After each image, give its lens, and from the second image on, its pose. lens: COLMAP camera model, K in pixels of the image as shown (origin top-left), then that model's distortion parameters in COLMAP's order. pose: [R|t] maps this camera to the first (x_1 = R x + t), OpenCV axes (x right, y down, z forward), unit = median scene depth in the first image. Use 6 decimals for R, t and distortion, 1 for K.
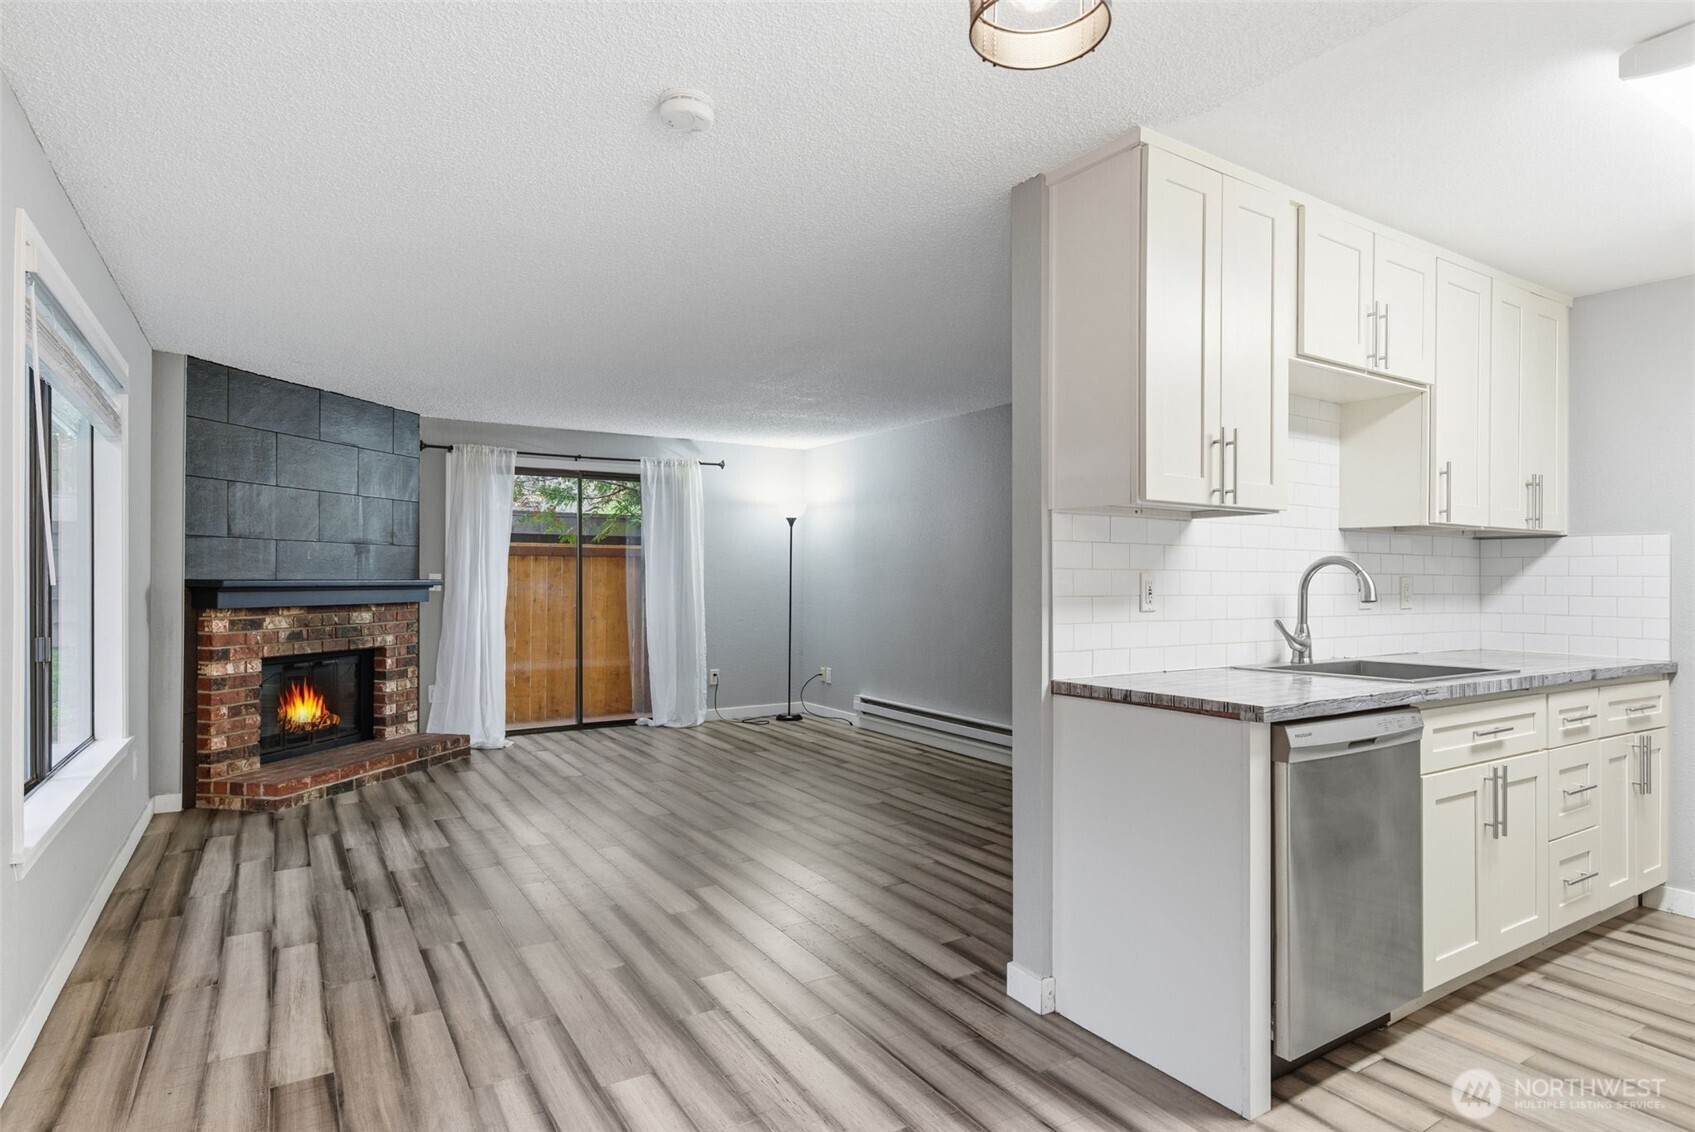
lens RADIAL K [[907.8, 0, 857.4], [0, 907.8, 574.7], [0, 0, 1]] dist [-0.000723, 0.000389]
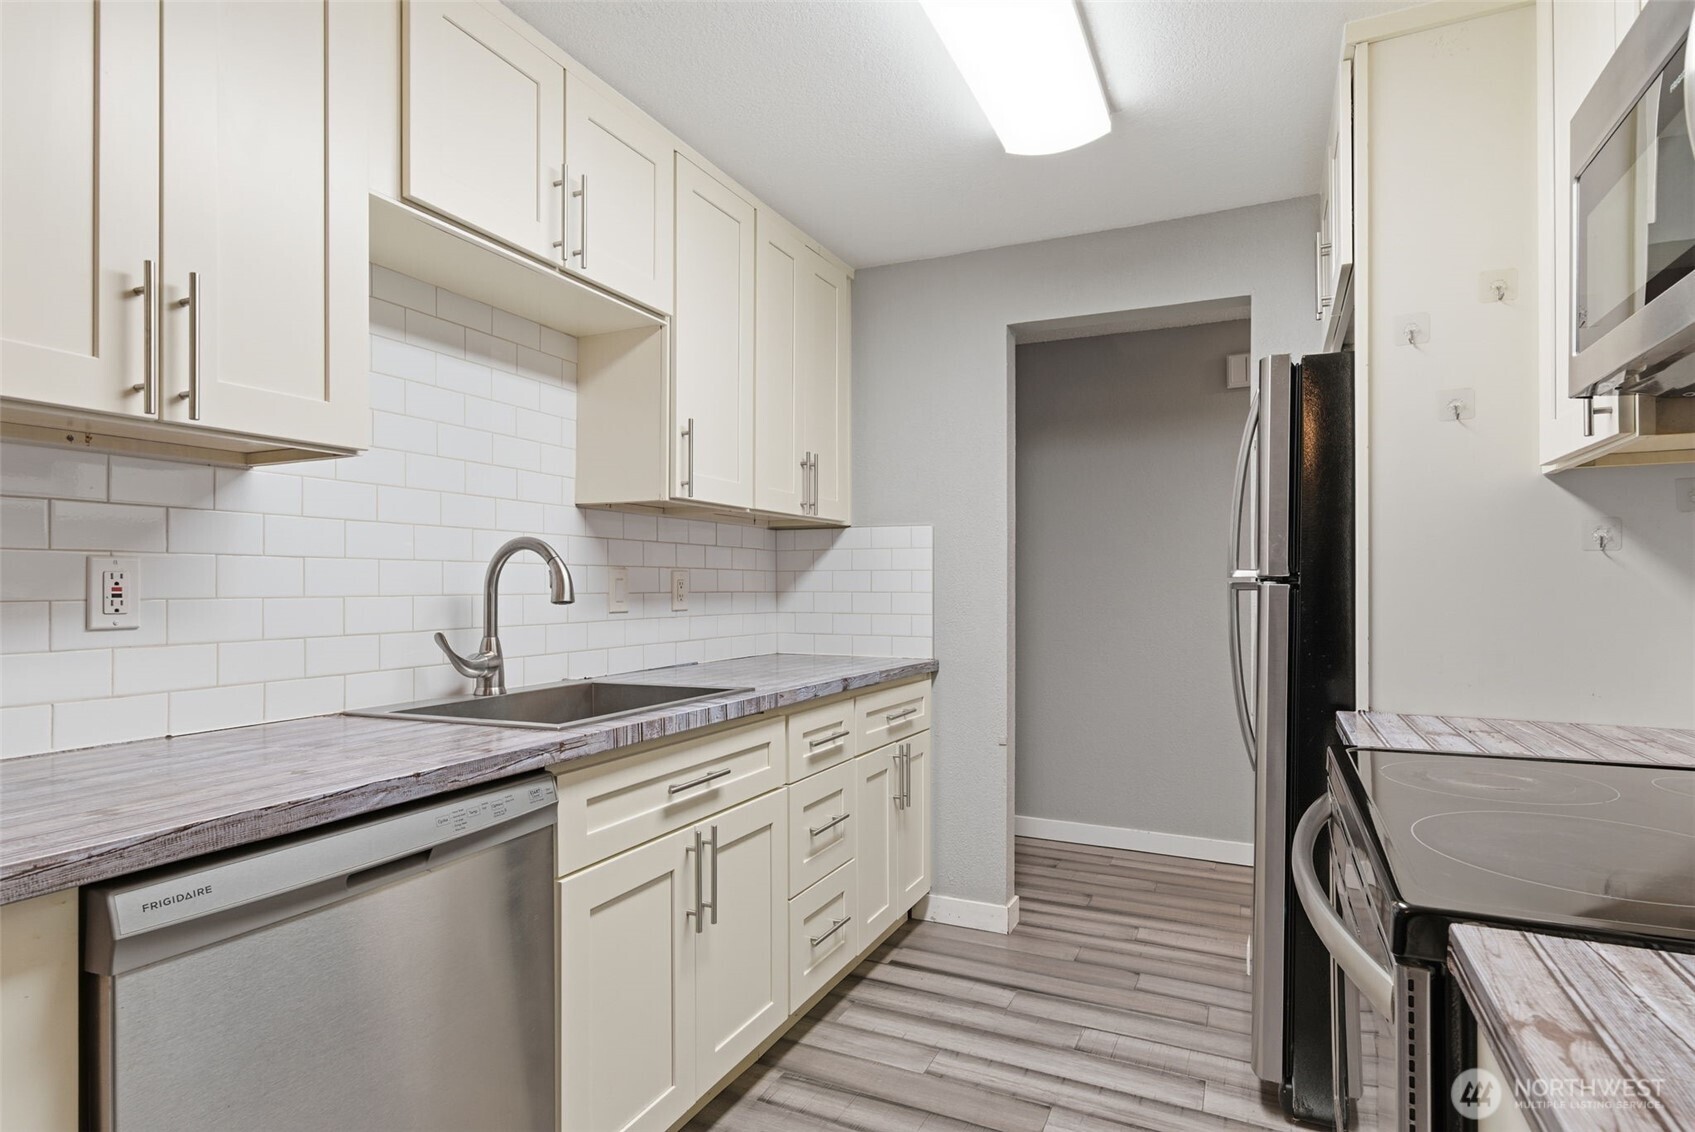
lens RADIAL K [[861.1, 0, 864.6], [0, 861.1, 576.5], [0, 0, 1]] dist [0.000845, 0.000586]
pose [[0.840158, -0.000678, 0.542342, 0.395868], [0.001552, 0.999998, -0.001154, 0.010602], [-0.542340, 0.001812, 0.840157, 0.319465]]
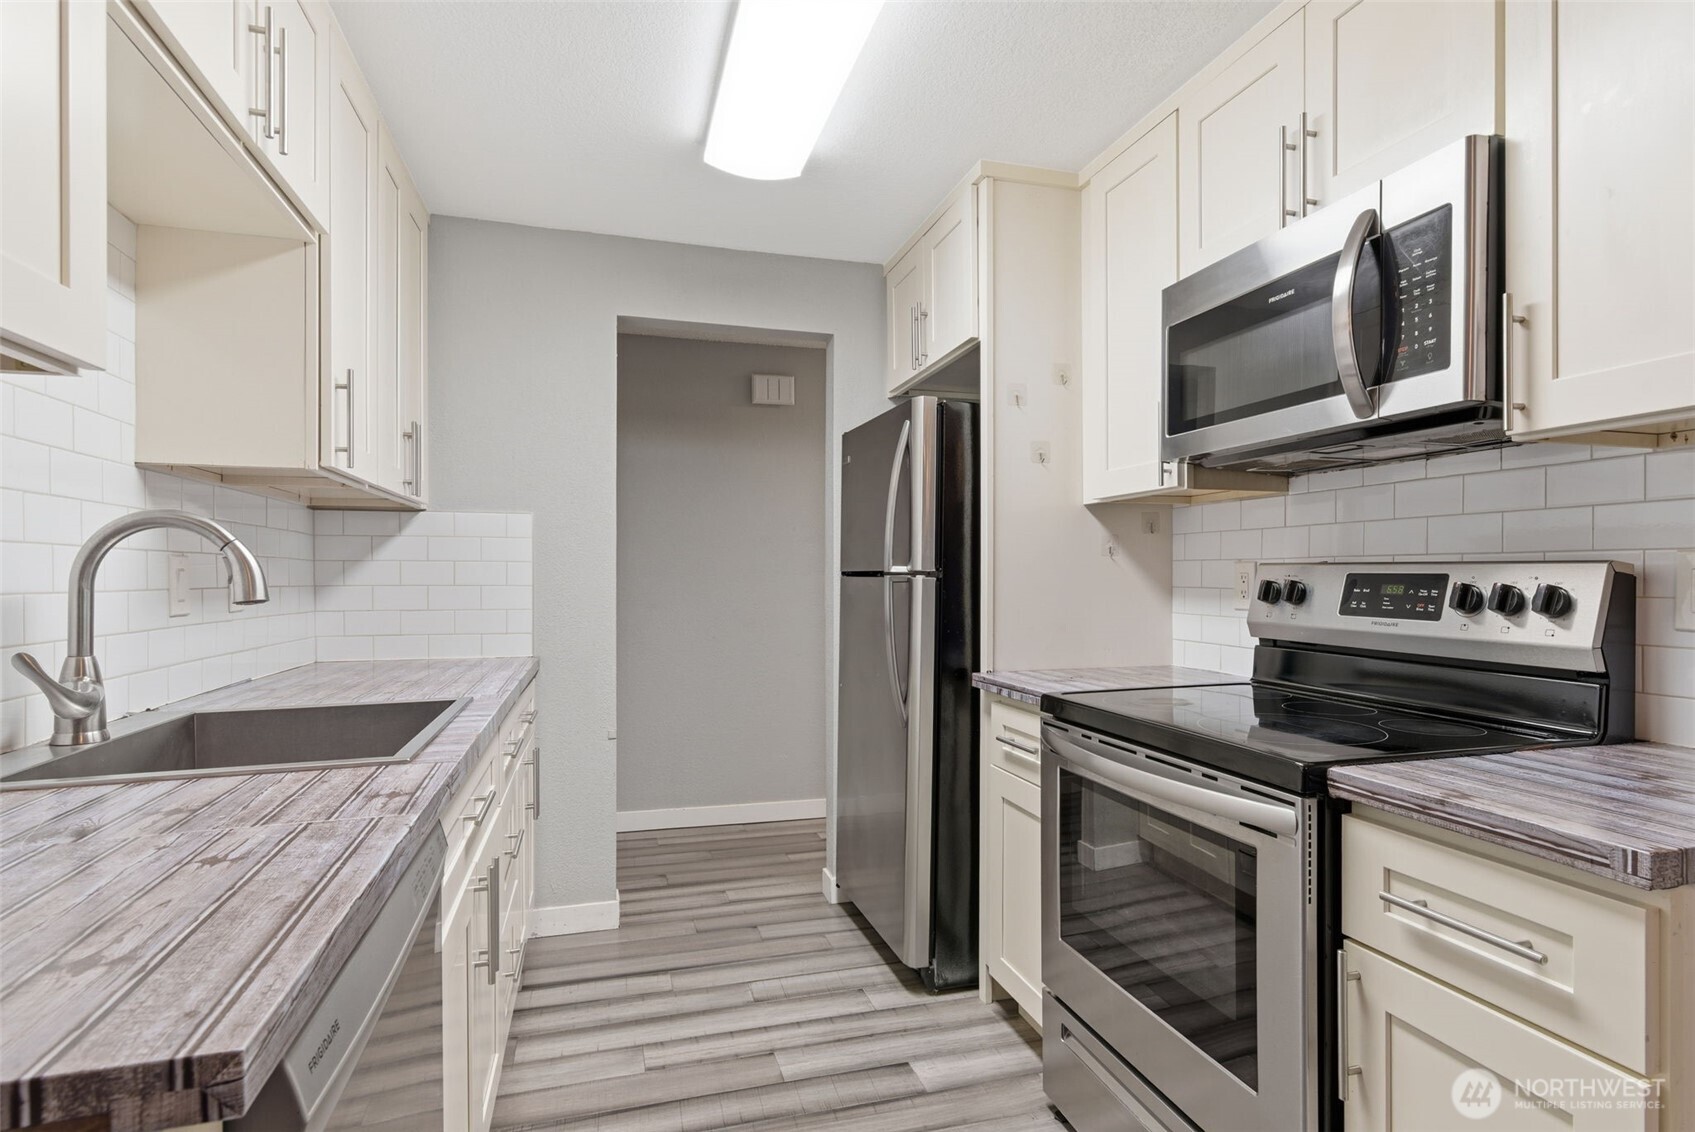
lens RADIAL K [[861.1, 0, 864.6], [0, 861.1, 576.5], [0, 0, 1]] dist [0.000845, 0.000586]
pose [[0.272432, -0.005096, 0.962162, 0.192281], [-0.004393, 0.999969, 0.006540, 0.010218], [-0.962165, -0.006008, 0.272401, 0.533869]]
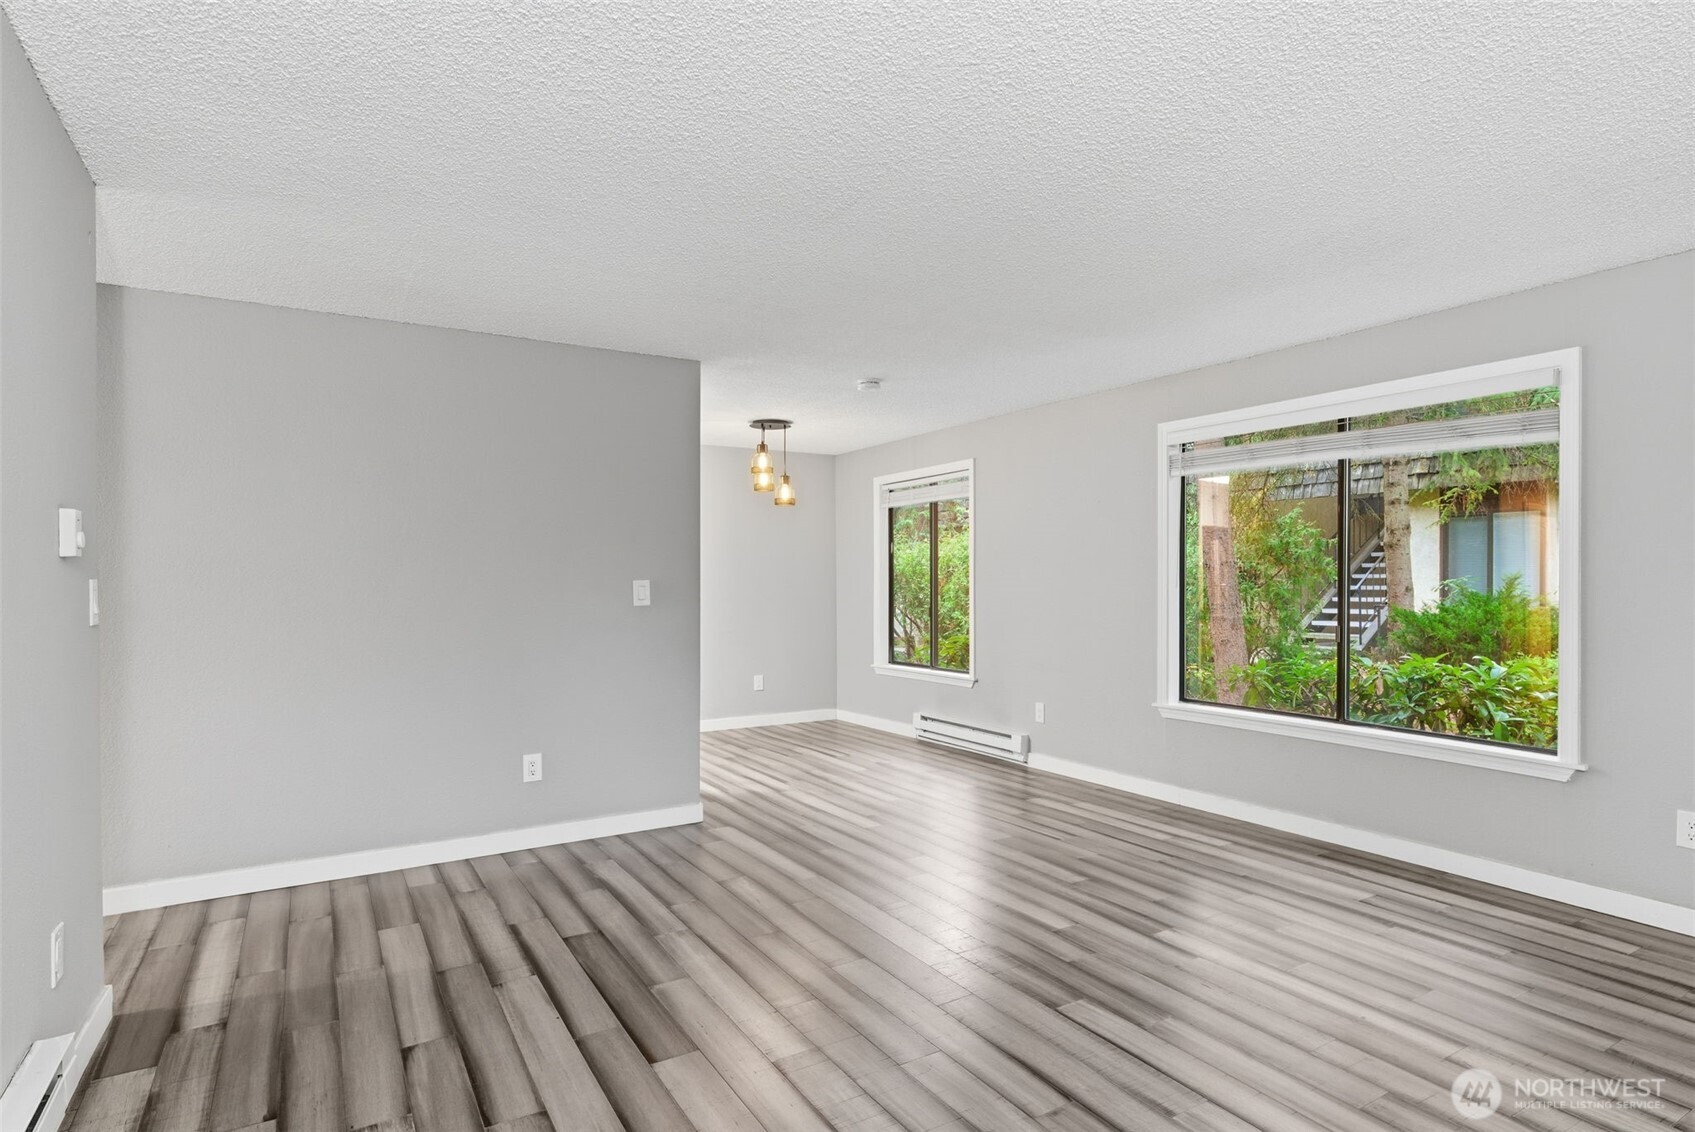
lens RADIAL K [[907.8, 0, 857.4], [0, 907.8, 574.7], [0, 0, 1]] dist [-0.000723, 0.000389]
pose [[-0.999891, -0.000048, 0.014745, -0.145423], [-0.000222, 0.999931, -0.011755, 0.004372], [-0.014743, -0.011757, -0.999822, 2.517177]]
